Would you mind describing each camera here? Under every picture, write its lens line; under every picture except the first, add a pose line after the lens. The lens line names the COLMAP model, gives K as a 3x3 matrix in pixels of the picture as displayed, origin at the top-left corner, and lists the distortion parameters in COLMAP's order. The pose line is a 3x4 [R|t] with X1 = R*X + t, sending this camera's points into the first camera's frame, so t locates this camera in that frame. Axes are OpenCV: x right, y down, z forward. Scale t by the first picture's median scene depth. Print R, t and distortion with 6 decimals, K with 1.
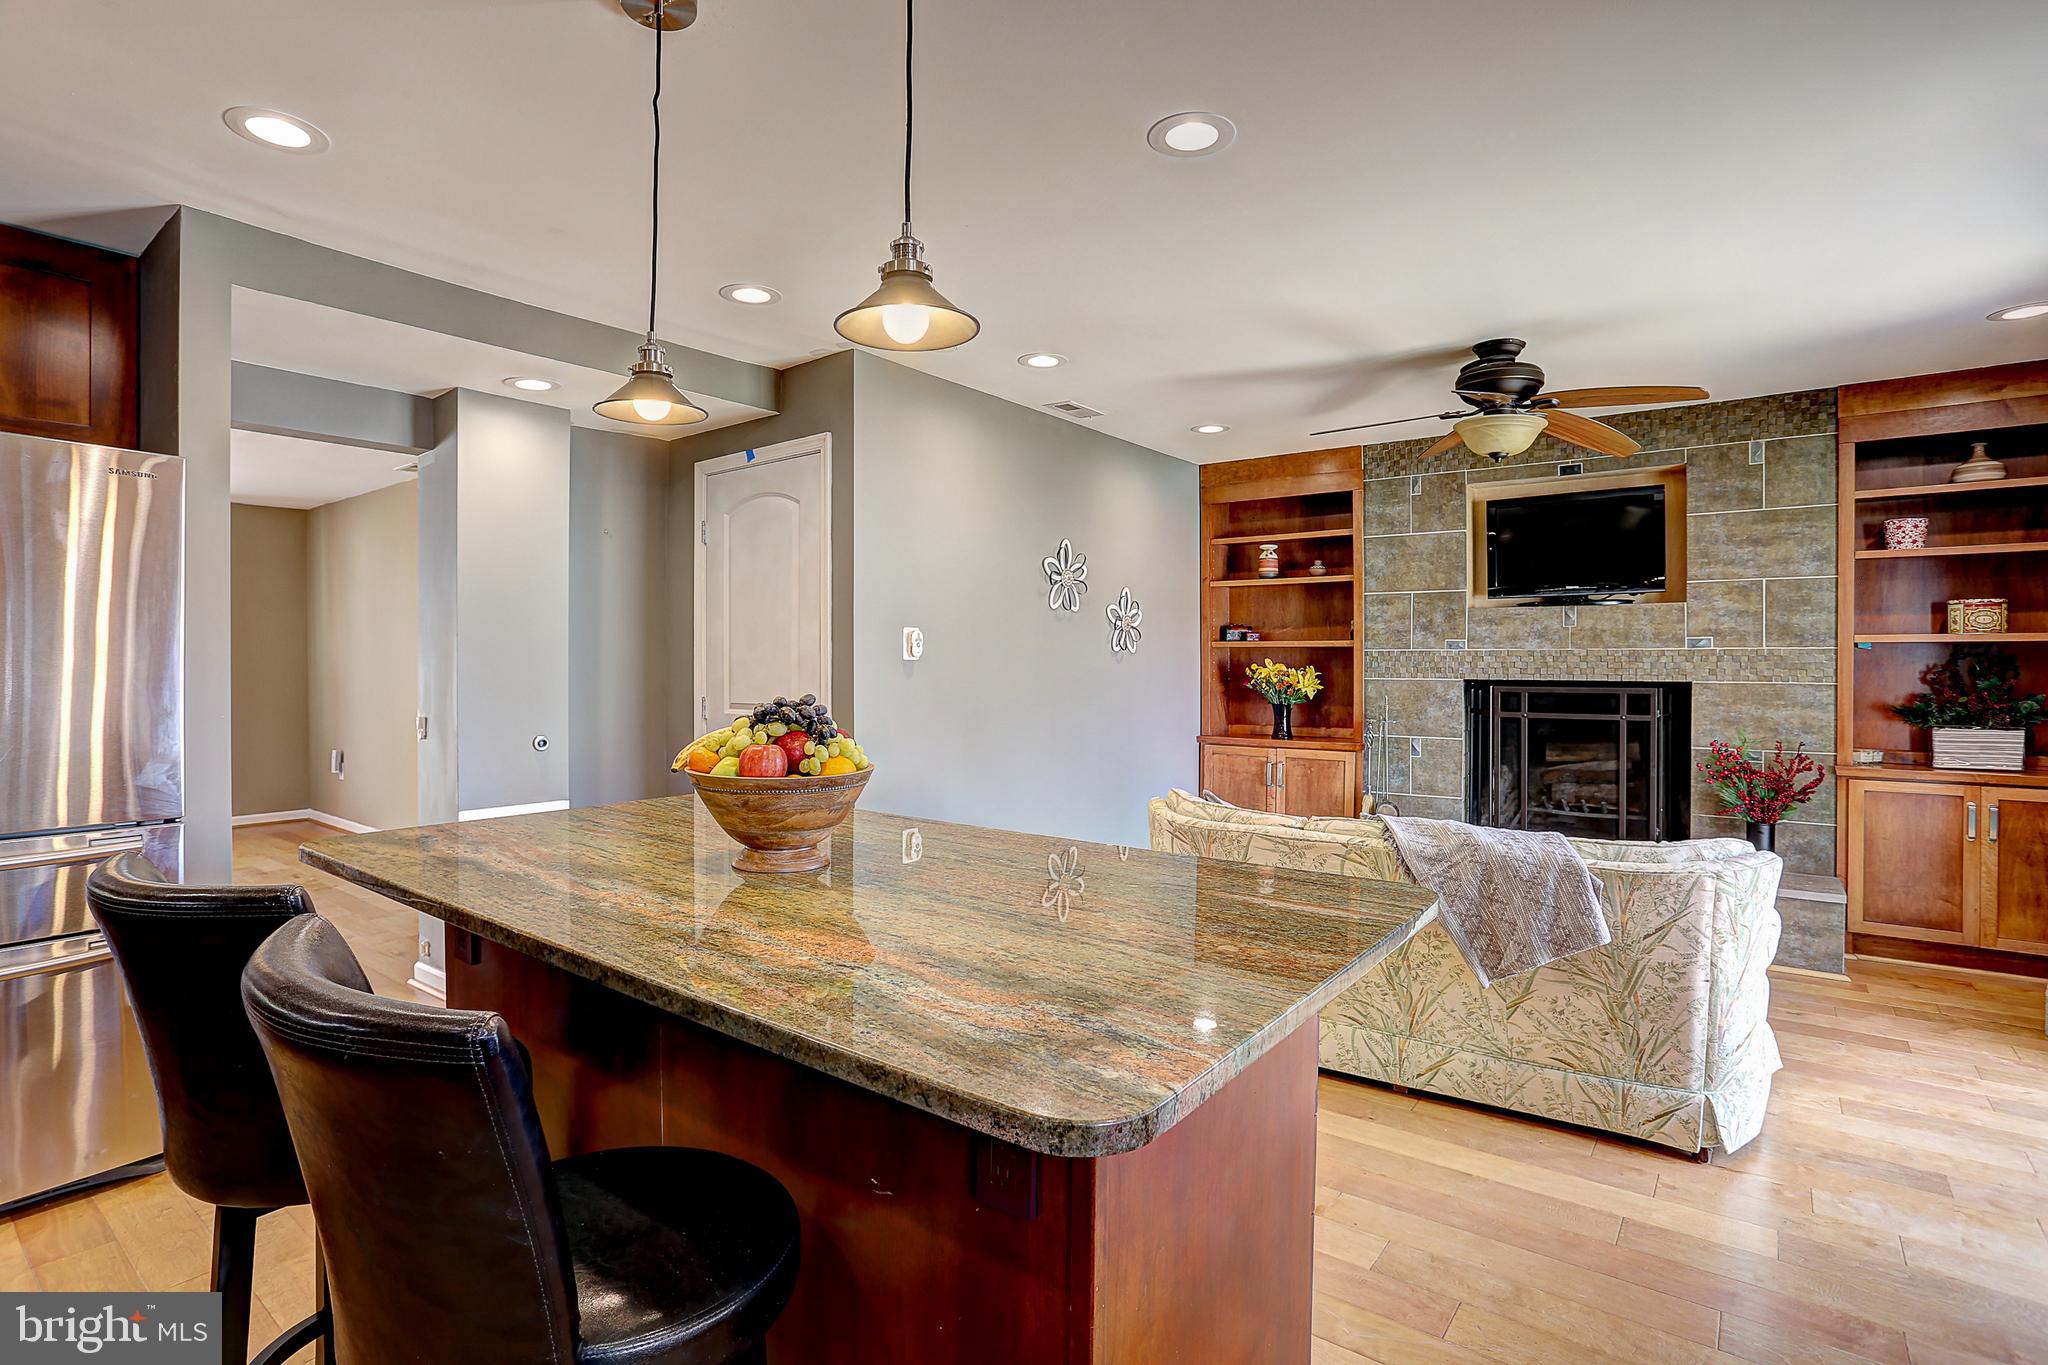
lens RADIAL K [[1002.7, 0, 1021.5], [0, 1002.7, 665.6], [0, 0, 1]] dist [-0.081111, 0.037278]
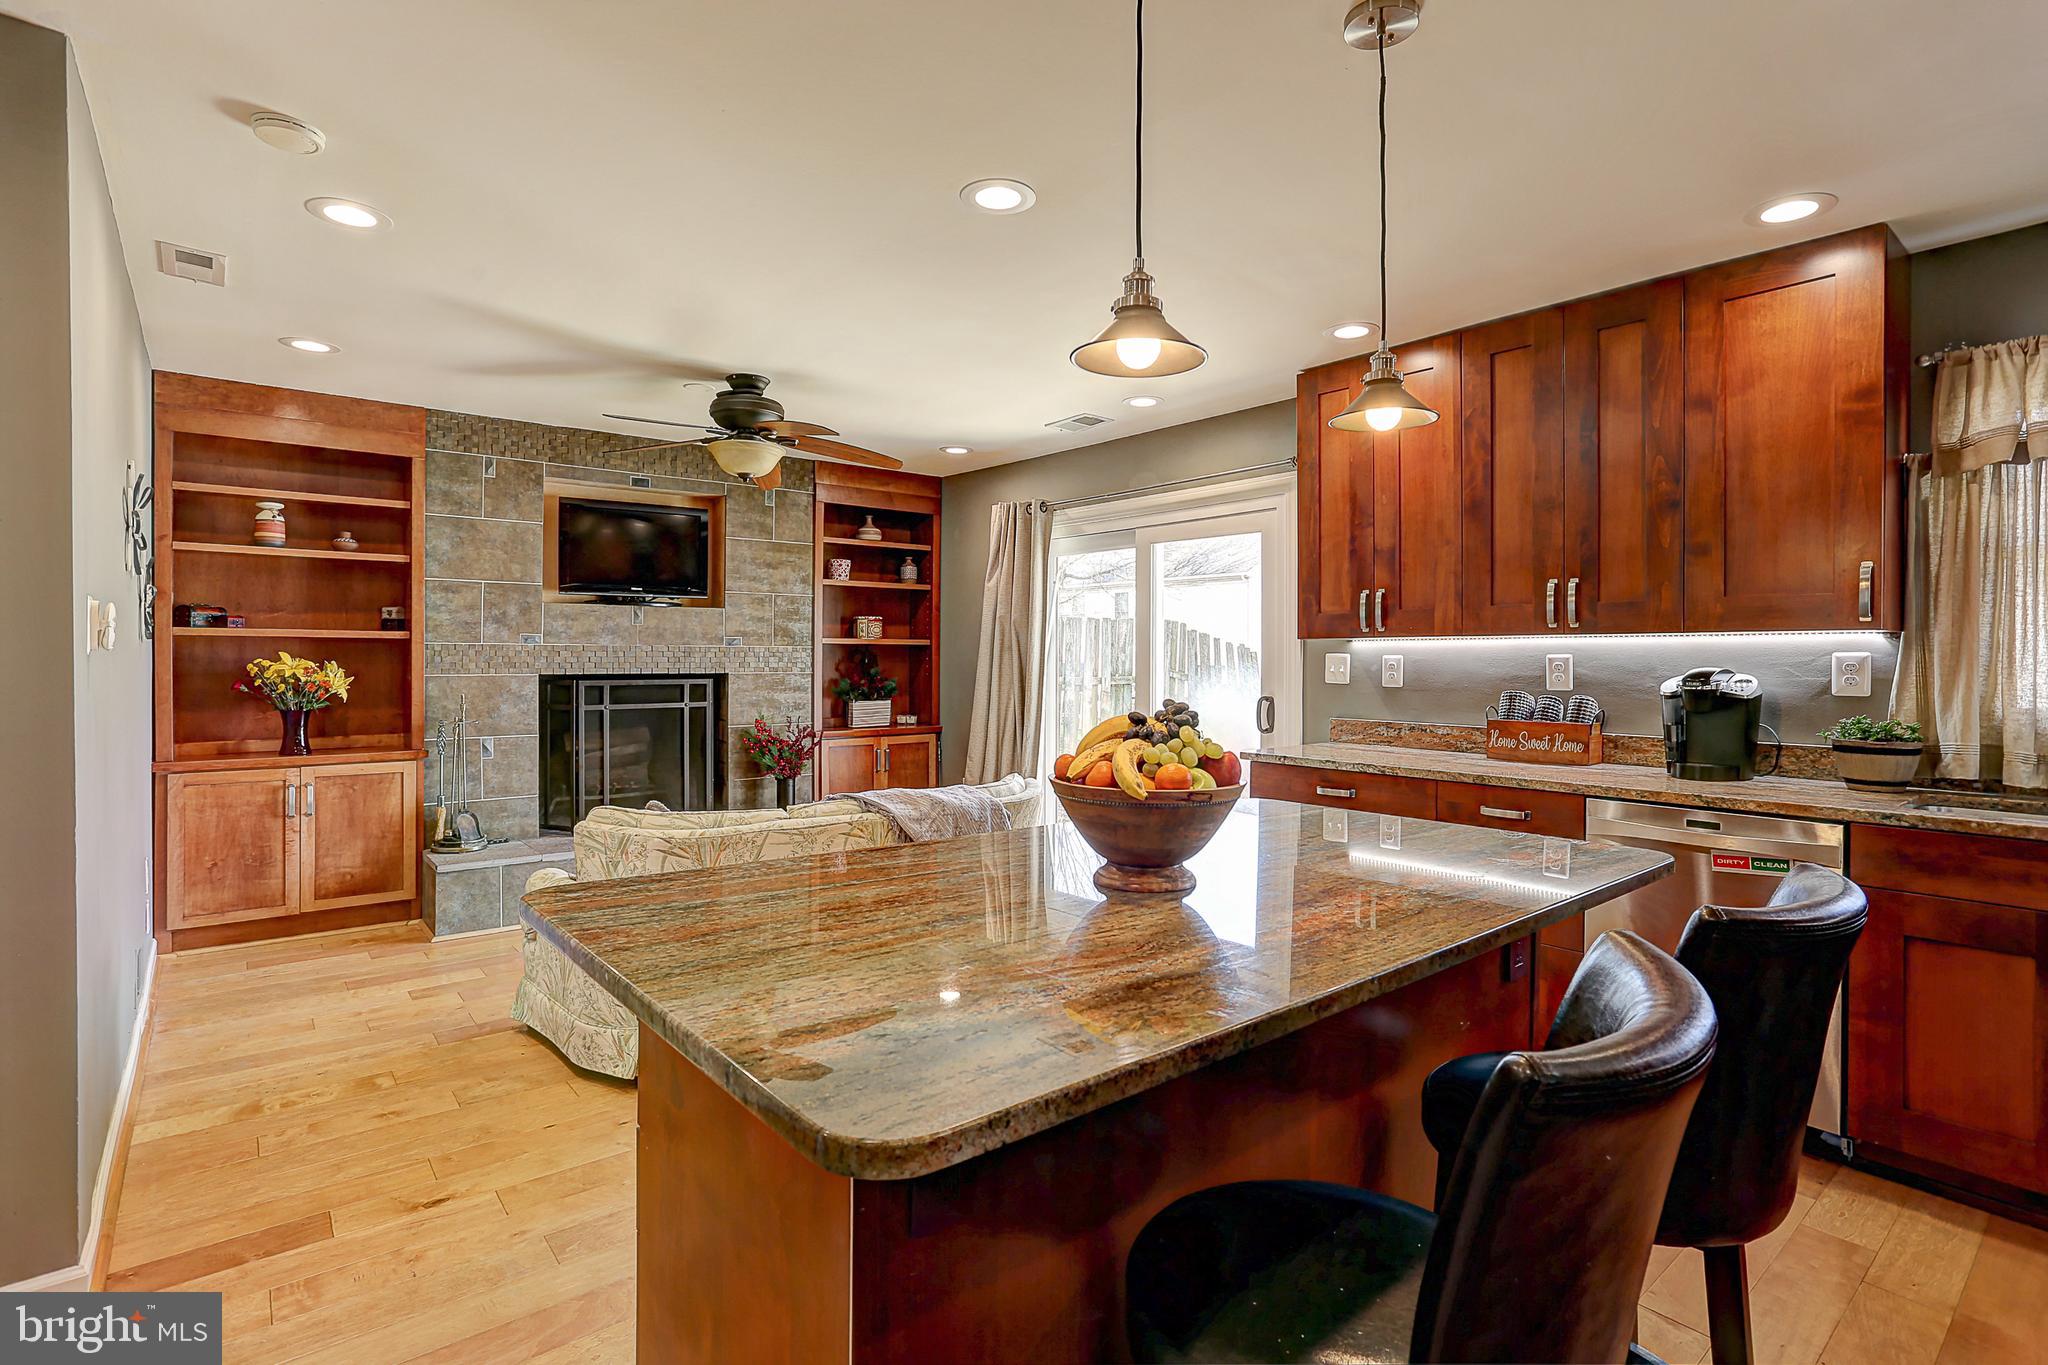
lens RADIAL K [[995.4, 0, 1026.5], [0, 995.4, 659.3], [0, 0, 1]] dist [-0.053513, 0.036202]
pose [[0.226355, -0.003100, 0.974040, -0.402532], [-0.000186, 0.999995, 0.003225, -0.004365], [-0.974045, -0.000911, 0.226353, 0.308542]]
